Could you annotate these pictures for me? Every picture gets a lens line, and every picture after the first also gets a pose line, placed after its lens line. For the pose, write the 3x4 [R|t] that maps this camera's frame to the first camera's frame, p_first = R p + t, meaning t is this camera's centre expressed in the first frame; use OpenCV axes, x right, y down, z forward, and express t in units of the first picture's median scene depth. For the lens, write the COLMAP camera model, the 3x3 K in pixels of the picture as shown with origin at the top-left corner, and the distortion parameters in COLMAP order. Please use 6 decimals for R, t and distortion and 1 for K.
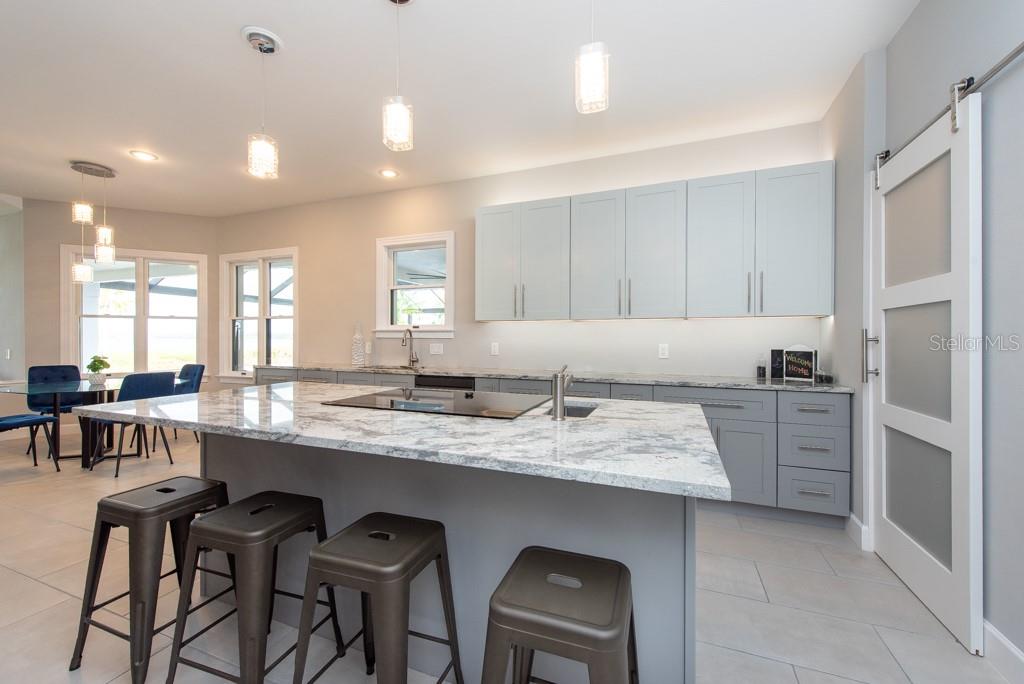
lens RADIAL K [[401.9, 0, 519.9], [0, 401.9, 344.9], [0, 0, 1]] dist [0.014014, -0.001675]
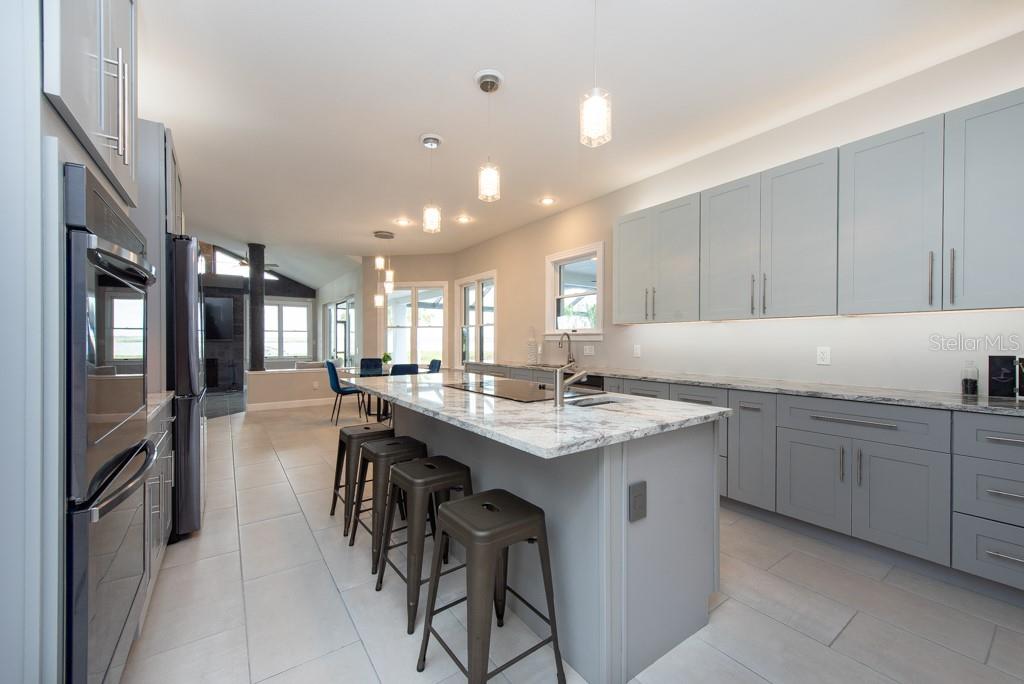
lens RADIAL K [[401.9, 0, 513.4], [0, 401.9, 350.1], [0, 0, 1]] dist [0.014014, -0.001675]
pose [[0.836926, 0.010888, -0.547208, 0.242550], [-0.007488, 0.999936, 0.008444, 0.001661], [0.547265, -0.002970, 0.836954, -0.041424]]
